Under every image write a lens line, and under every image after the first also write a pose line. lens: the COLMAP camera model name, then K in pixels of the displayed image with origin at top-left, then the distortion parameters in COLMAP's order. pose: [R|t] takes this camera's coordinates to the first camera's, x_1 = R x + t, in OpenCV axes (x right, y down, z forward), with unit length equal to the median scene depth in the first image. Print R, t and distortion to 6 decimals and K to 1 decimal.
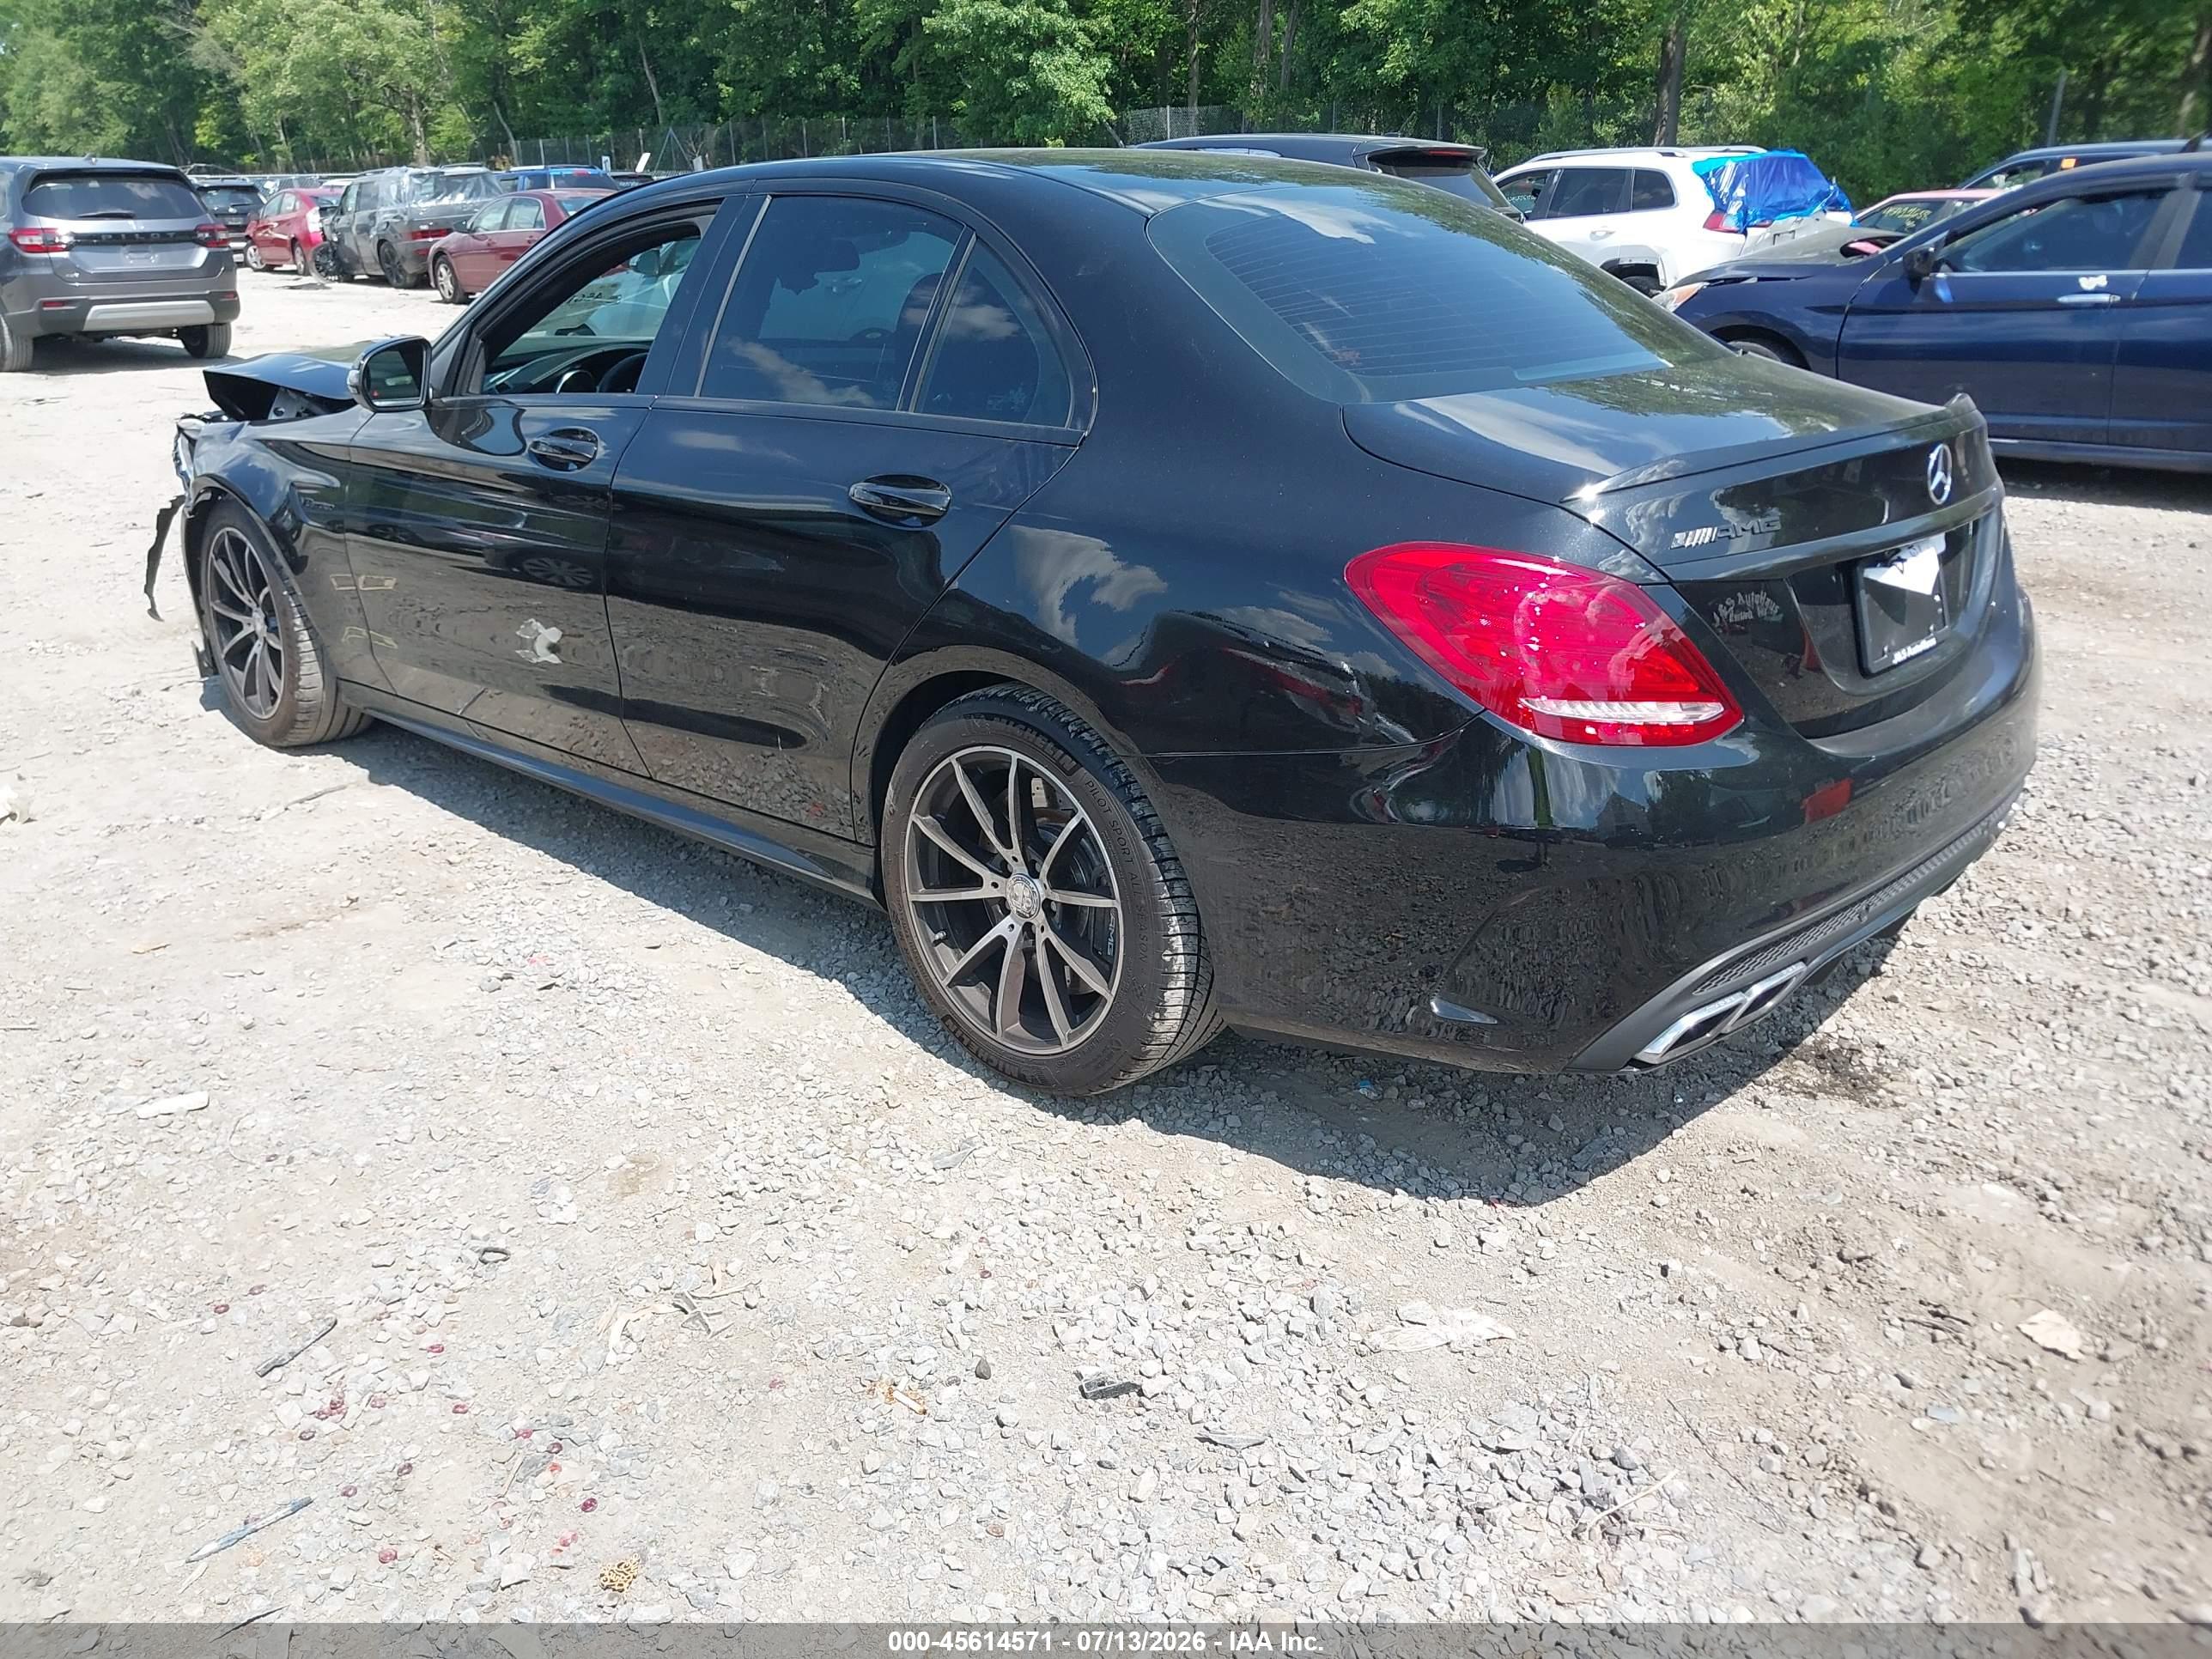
lens RADIAL K [[1812.3, 0, 1036.7], [0, 1812.3, 817.6], [0, 0, 1]] dist [0.003000, 0.013291]
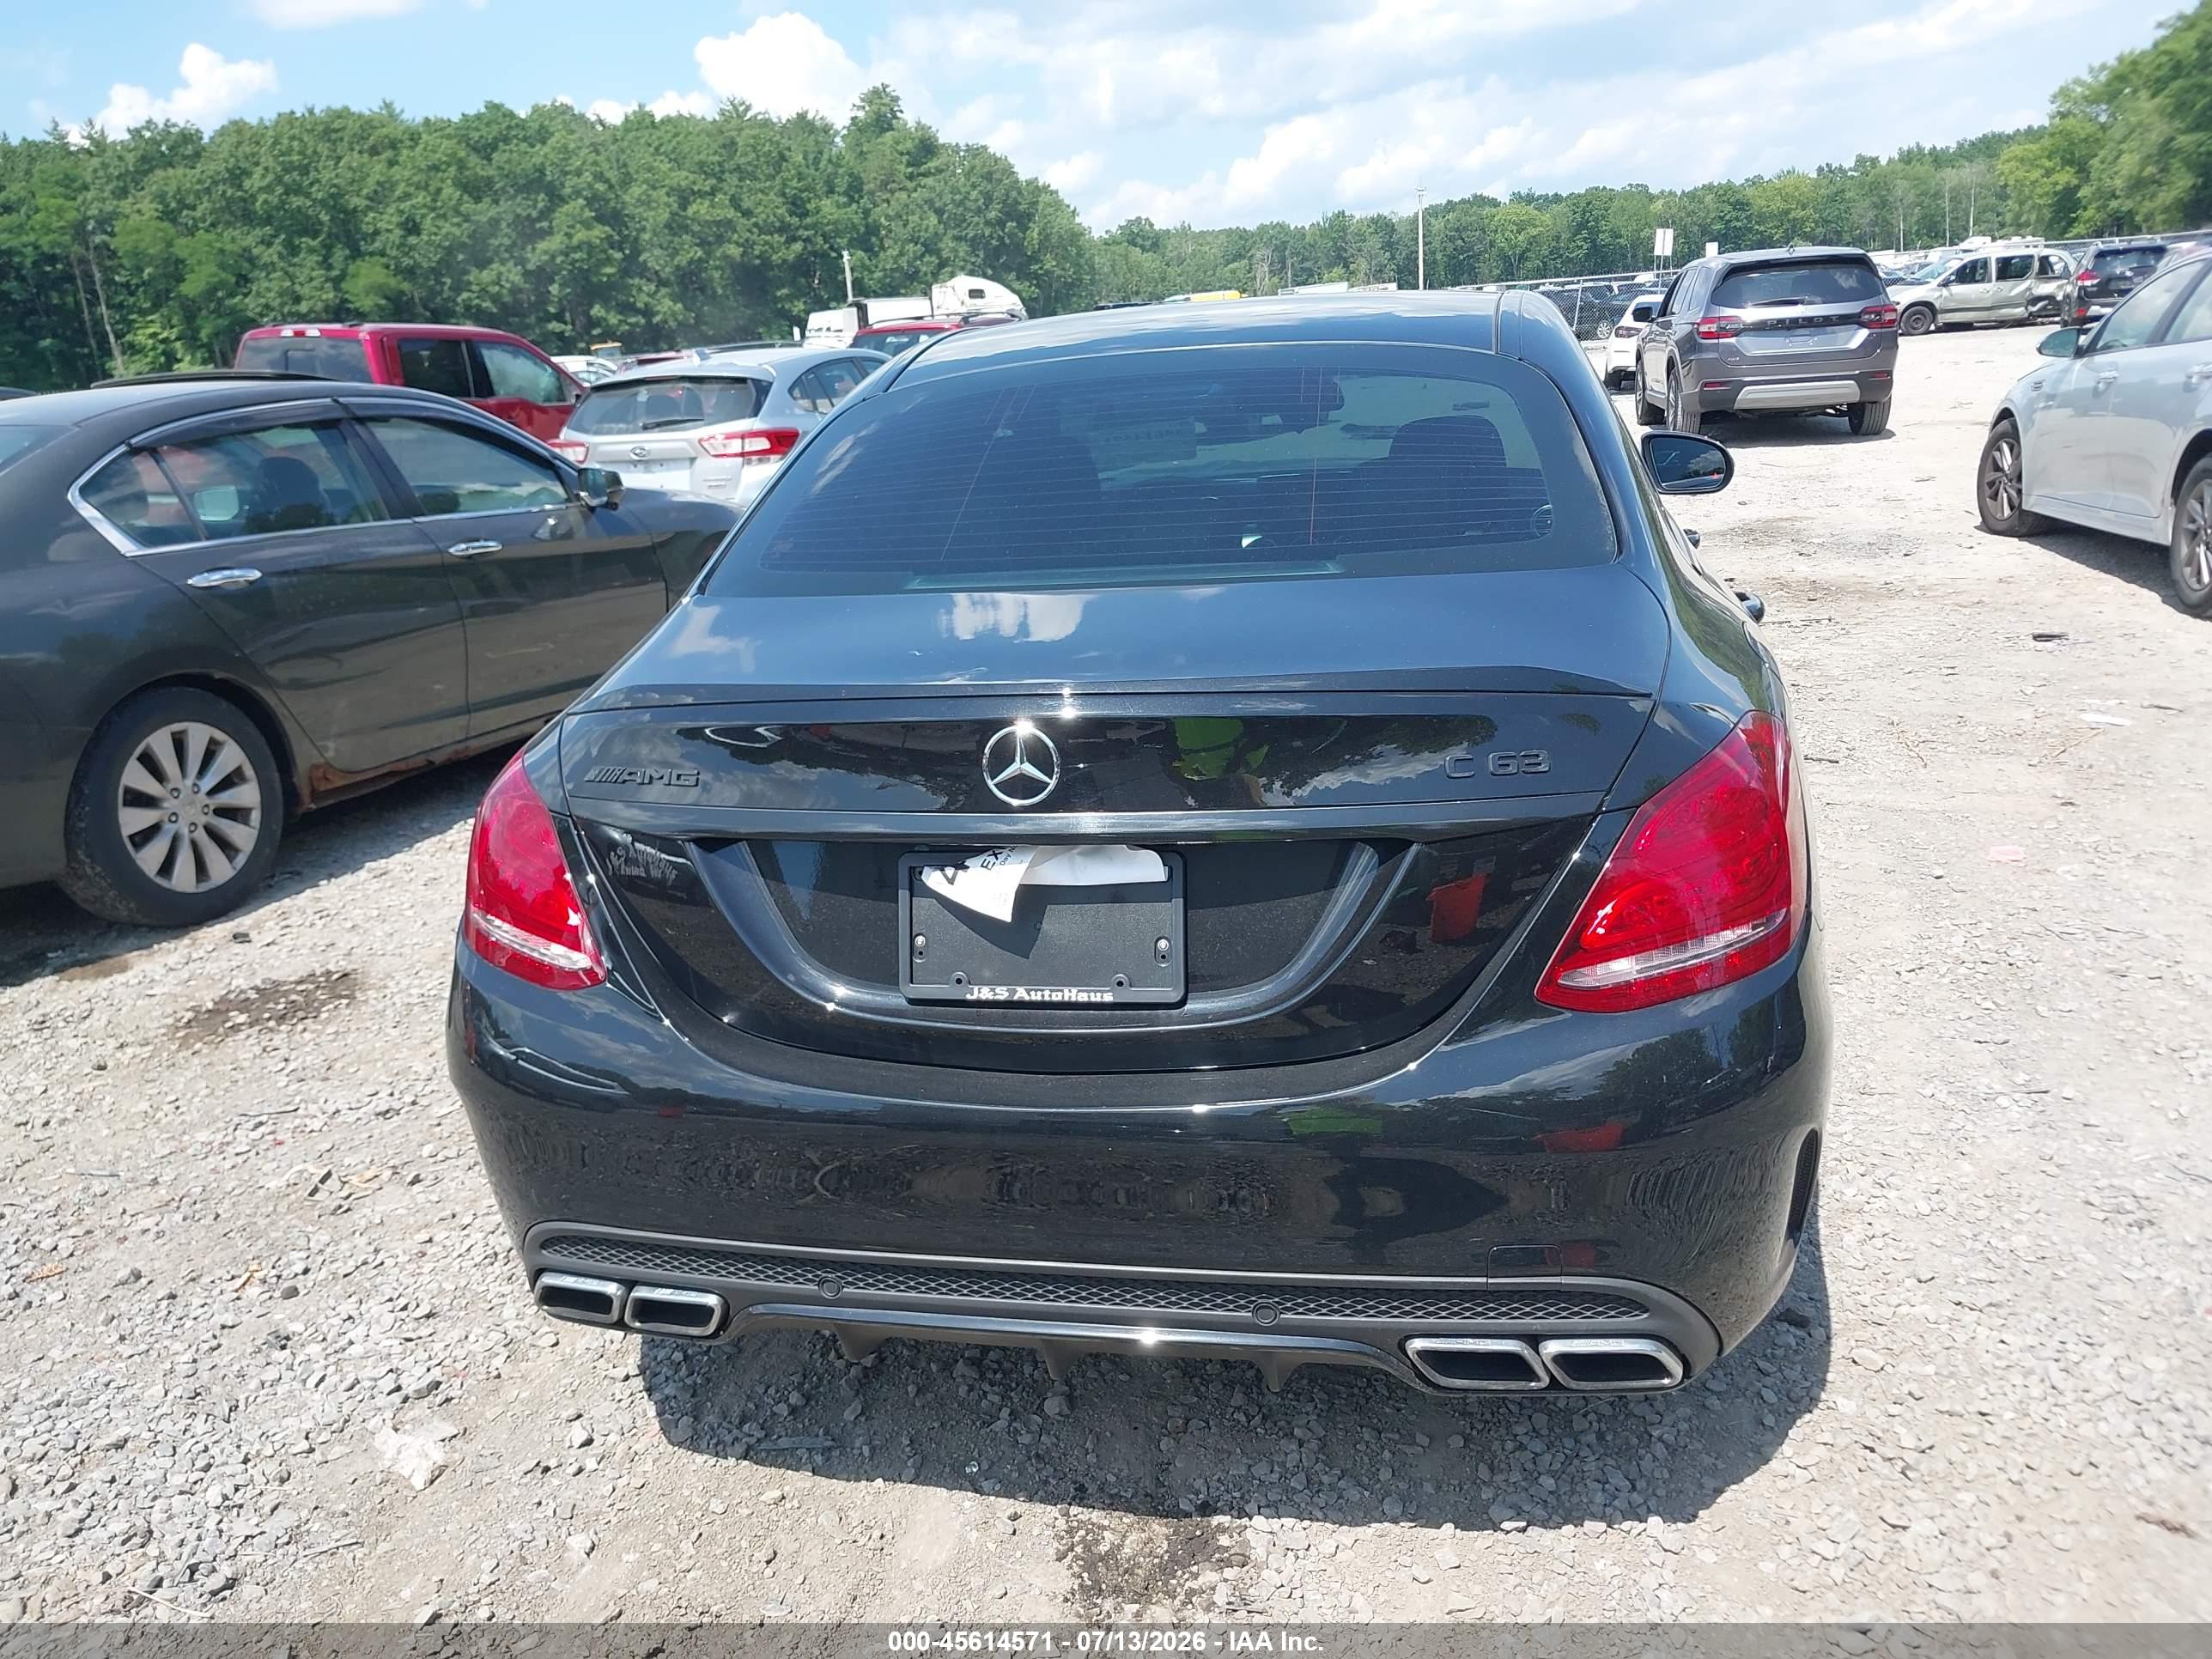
lens RADIAL K [[1812.3, 0, 1096.5], [0, 1812.3, 816.0], [0, 0, 1]] dist [0.003000, 0.013291]
pose [[0.521849, 0.195333, -0.830372, 0.223399], [-0.218404, 0.971579, 0.091293, -0.048144], [0.824605, 0.133715, 0.549679, 0.124576]]
